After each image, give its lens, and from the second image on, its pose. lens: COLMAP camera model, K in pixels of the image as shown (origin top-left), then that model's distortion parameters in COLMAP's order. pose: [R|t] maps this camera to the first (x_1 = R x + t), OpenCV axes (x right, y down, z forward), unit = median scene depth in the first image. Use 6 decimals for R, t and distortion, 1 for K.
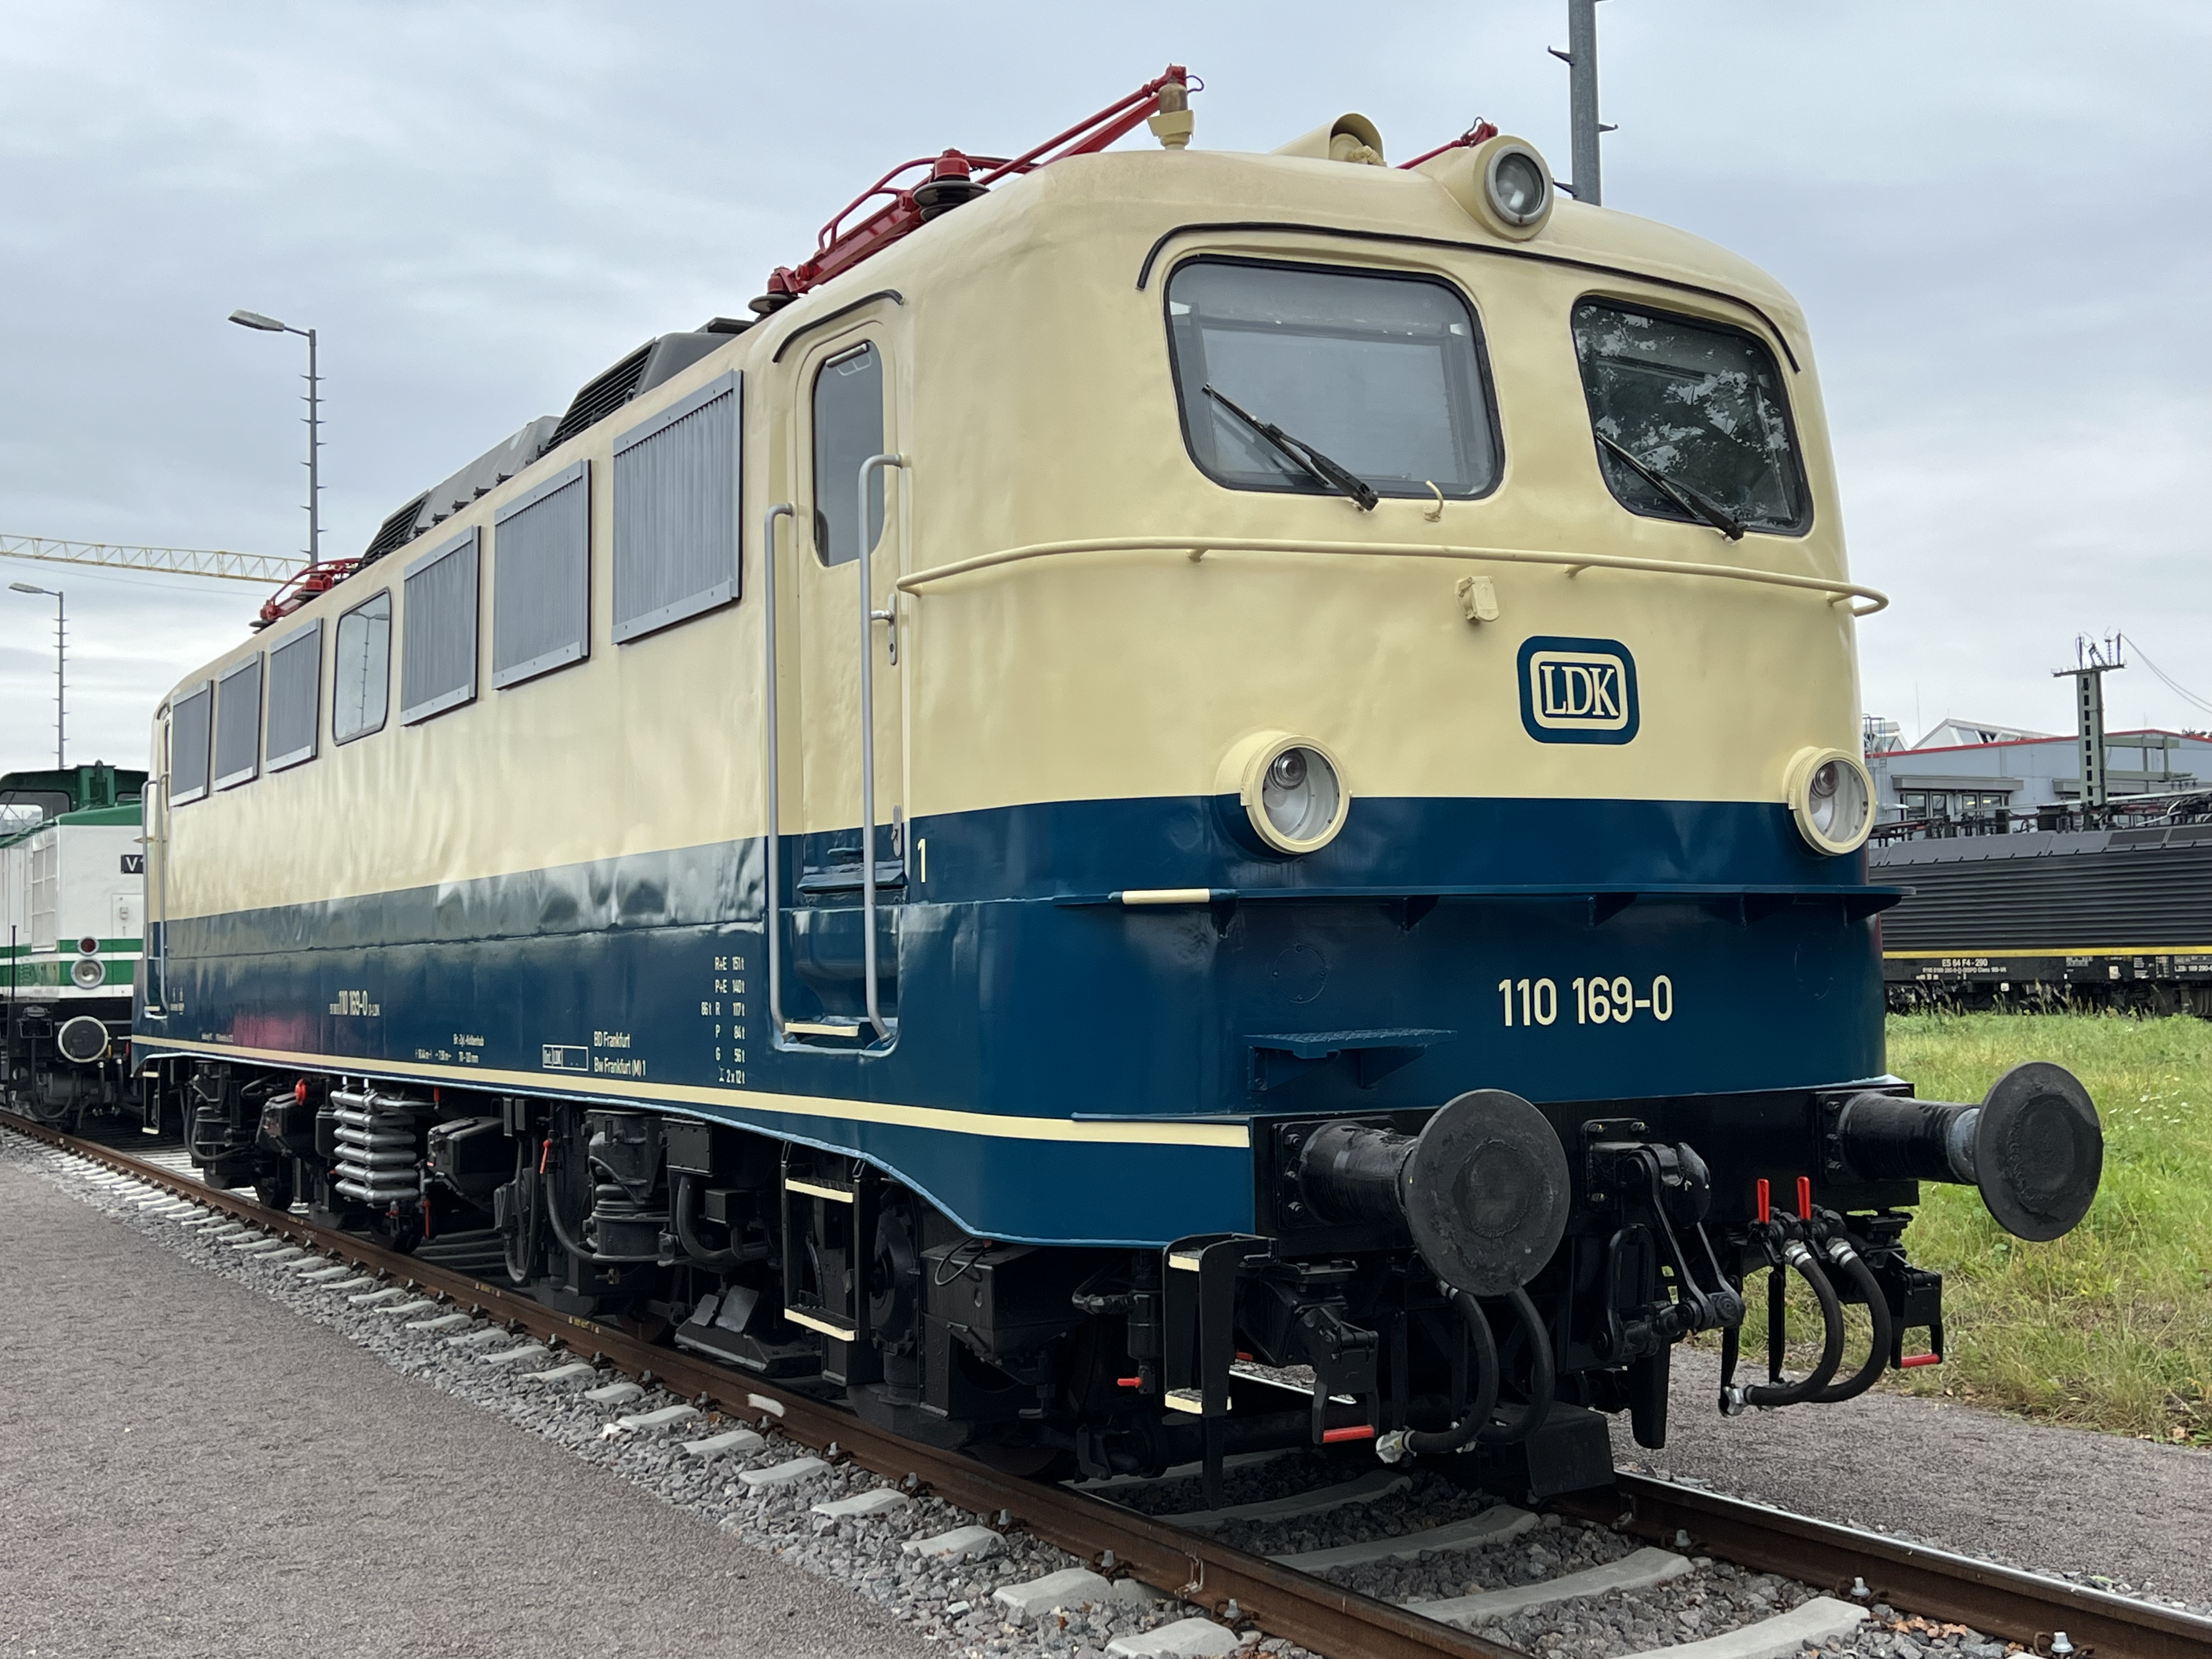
lens RADIAL K [[2543.8, 0, 1165.6], [0, 2543.8, 799.7], [0, 0, 1]] dist [0.140613, -0.396831]
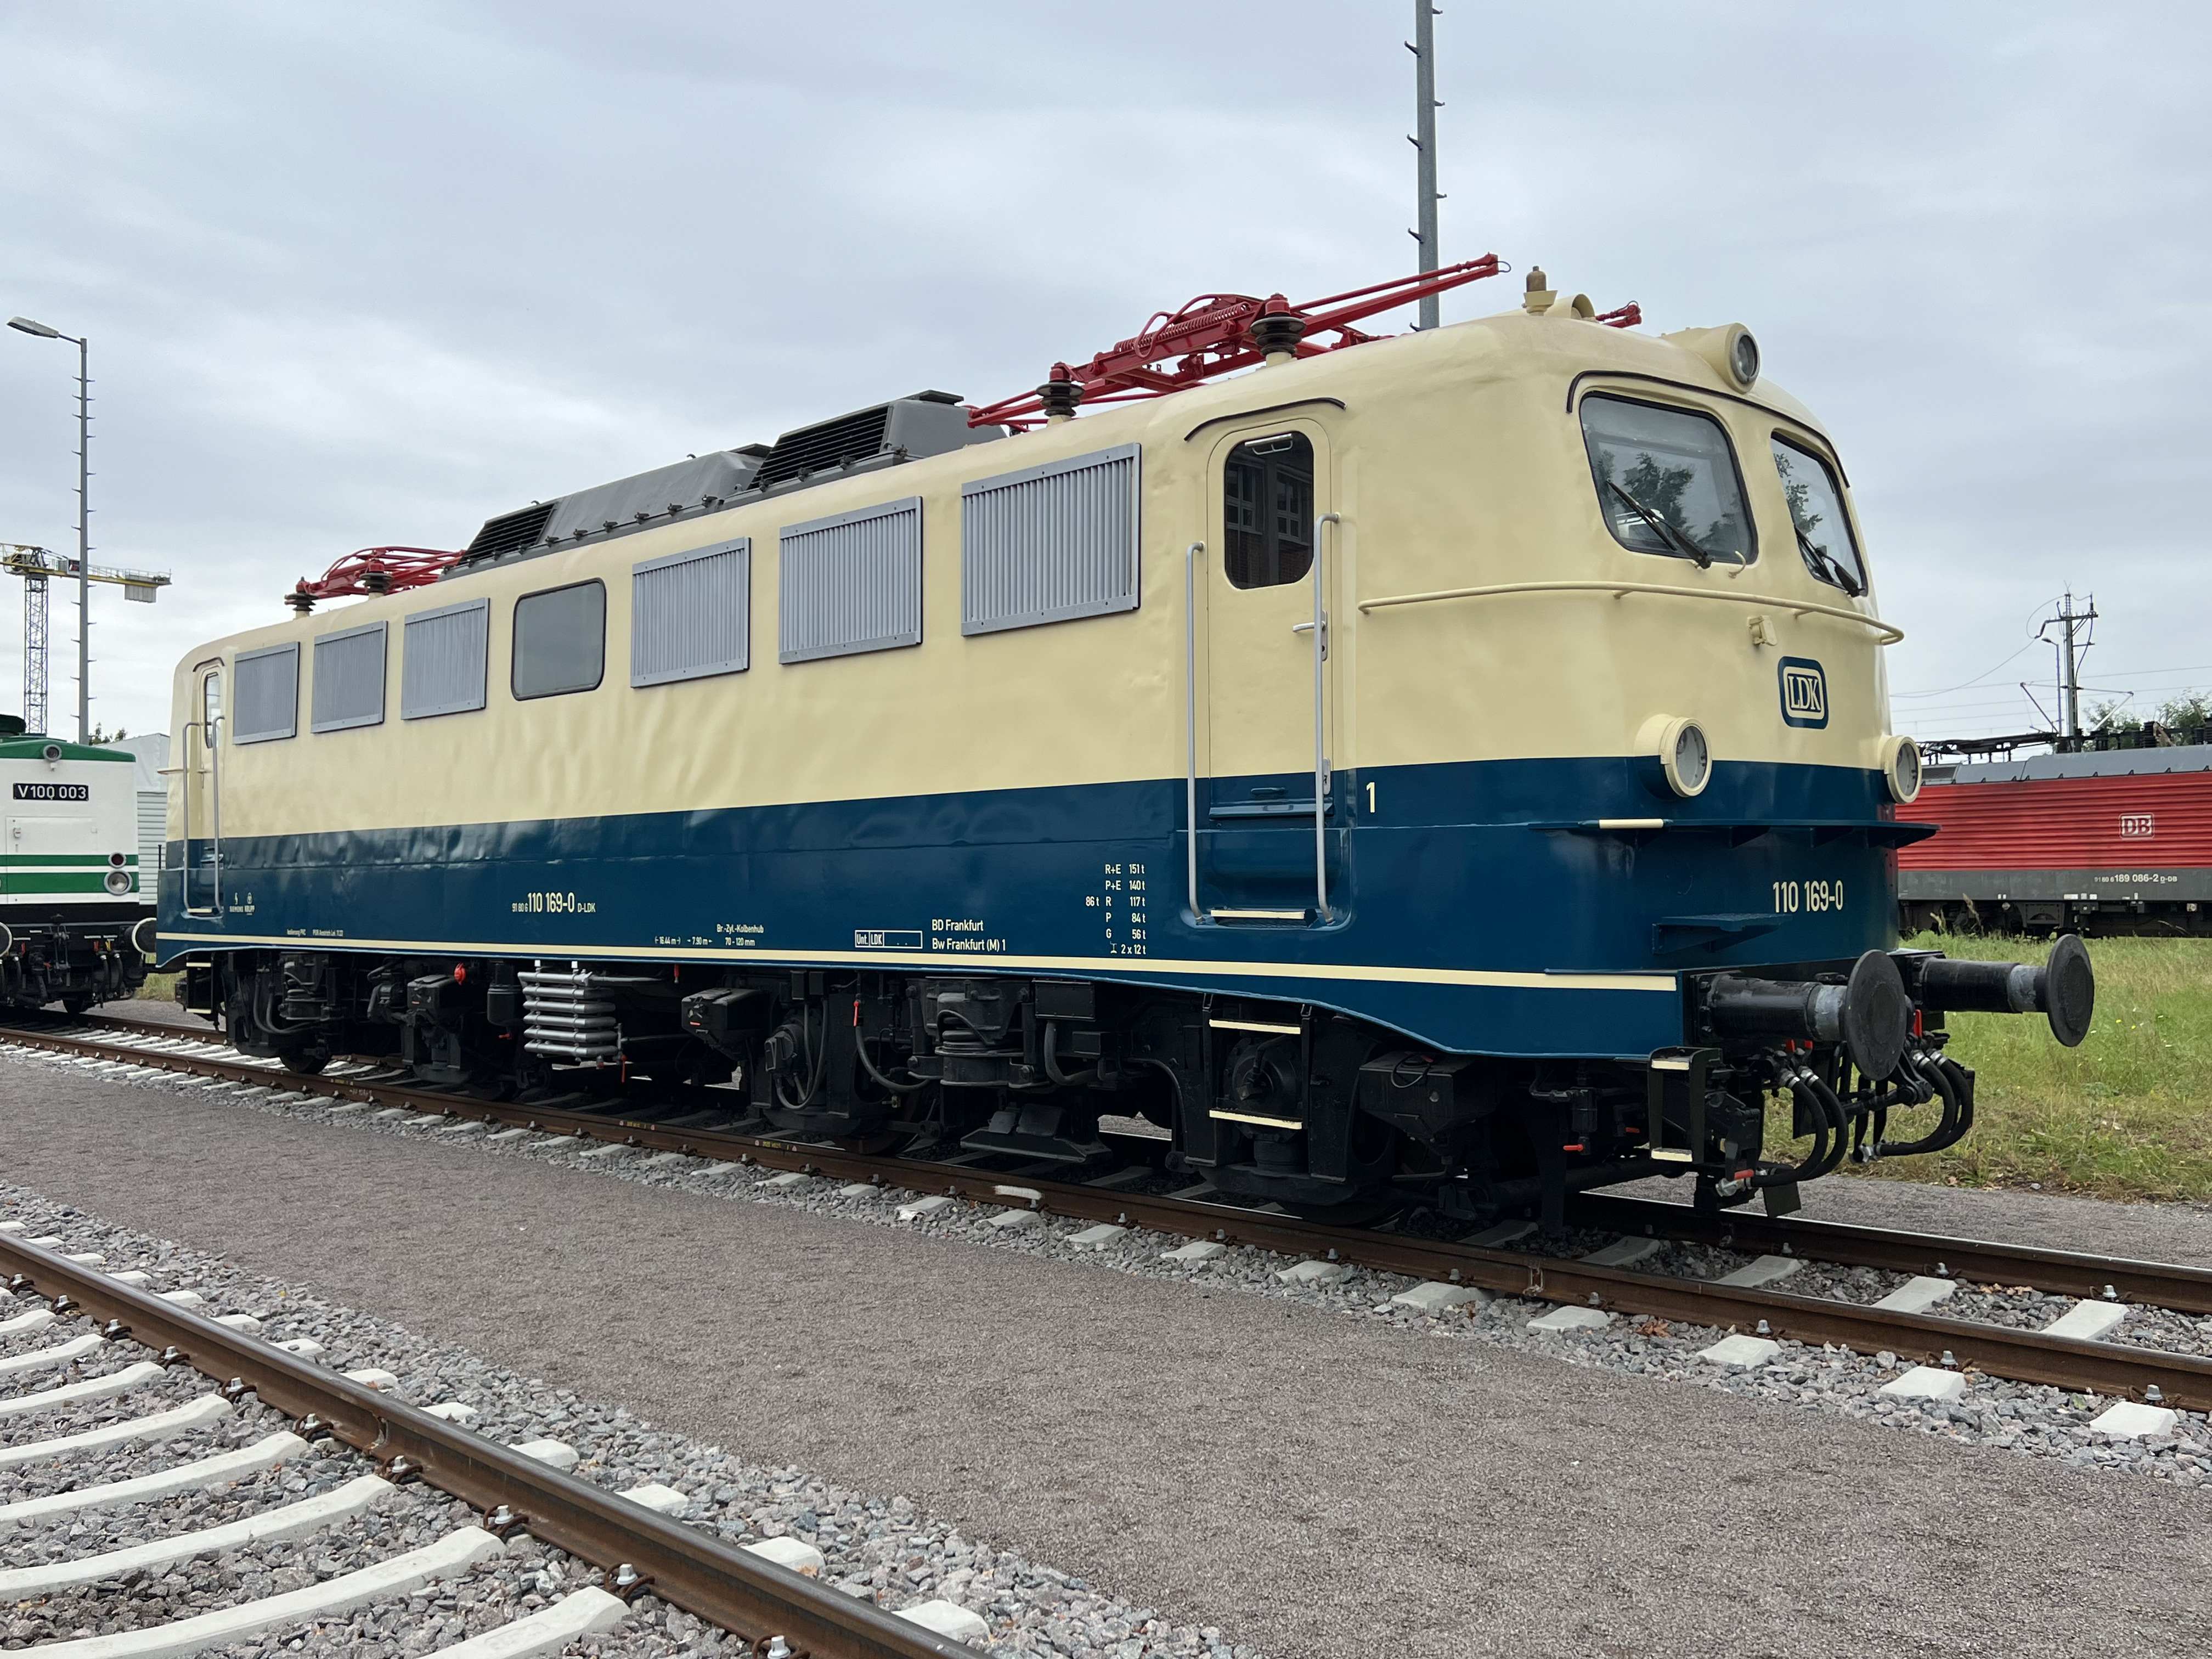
lens RADIAL K [[1981.3, 0, 1097.8], [0, 1981.3, 793.9], [0, 0, 1]] dist [0.108228, -0.110597]
pose [[0.967592, 0.018611, 0.251832, -0.517213], [-0.022496, 0.999668, 0.012555, 0.011187], [-0.251515, -0.017813, 0.967689, -0.049511]]
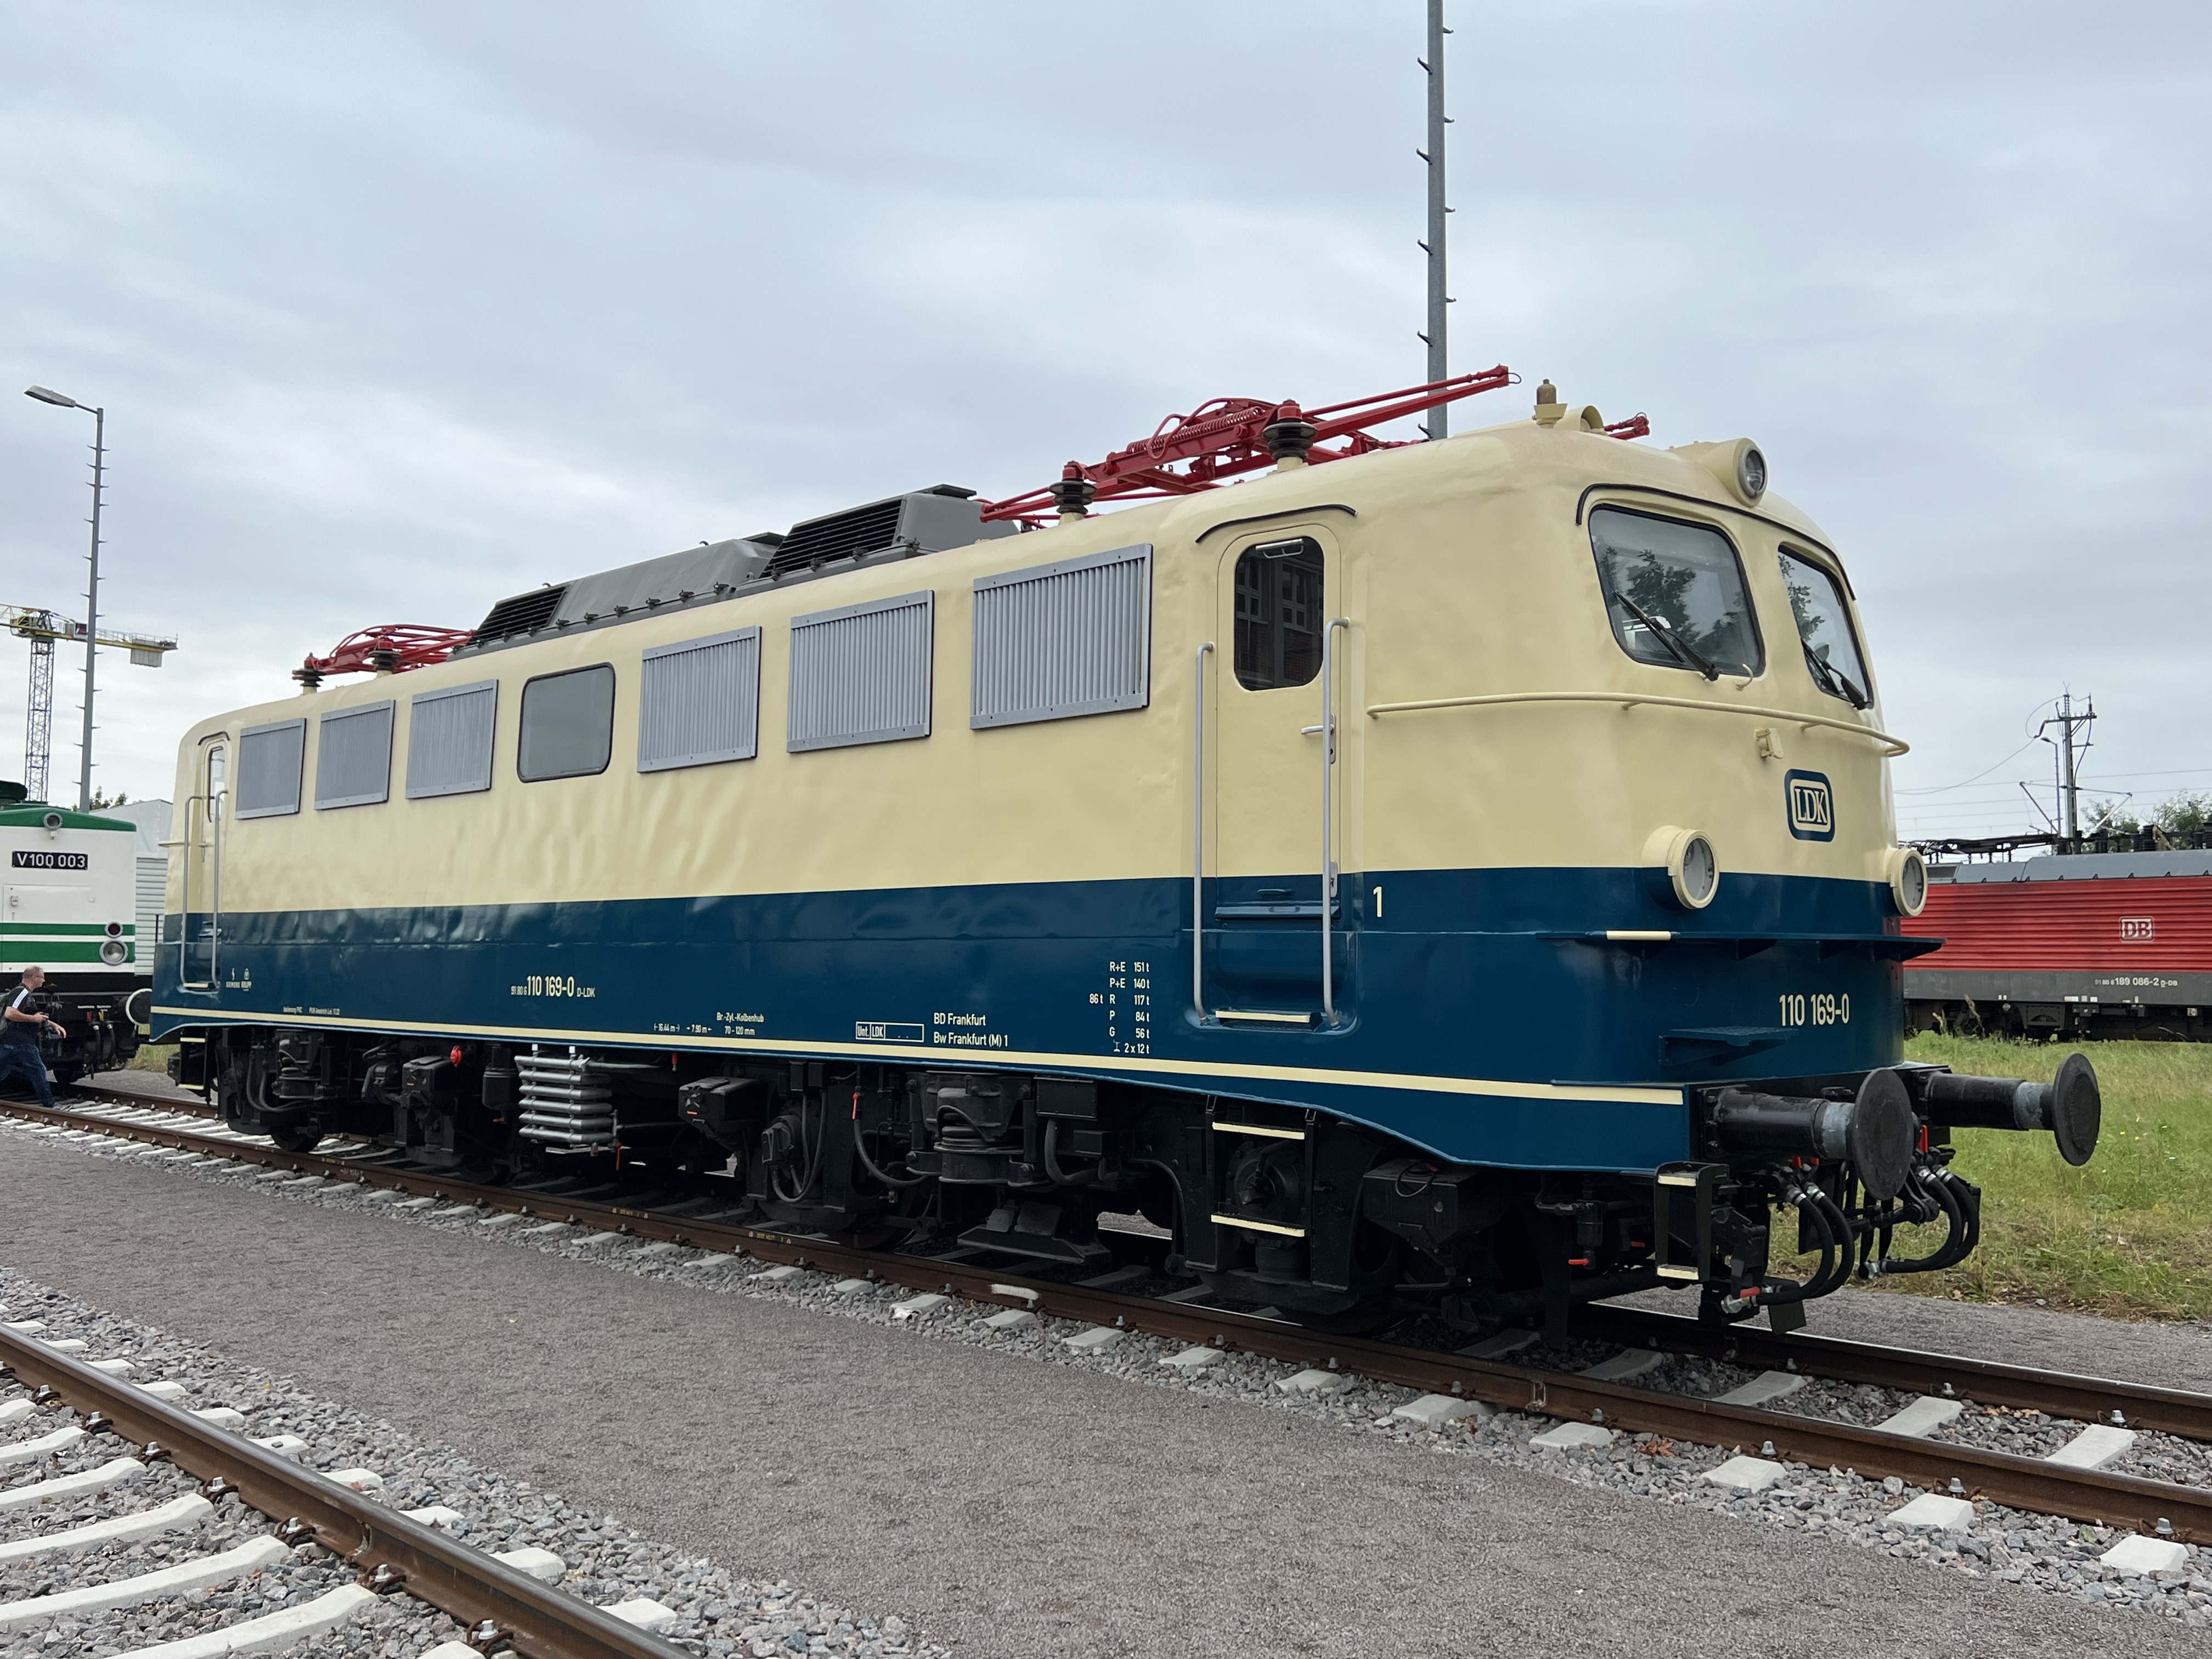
lens RADIAL K [[1982.9, 0, 1105.8], [0, 1982.9, 793.2], [0, 0, 1]] dist [0.097258, -0.083449]
pose [[0.966032, 0.045904, 0.254312, -0.521179], [-0.040376, 0.998822, -0.026918, -0.000911], [-0.255248, 0.015736, 0.966748, -0.047869]]
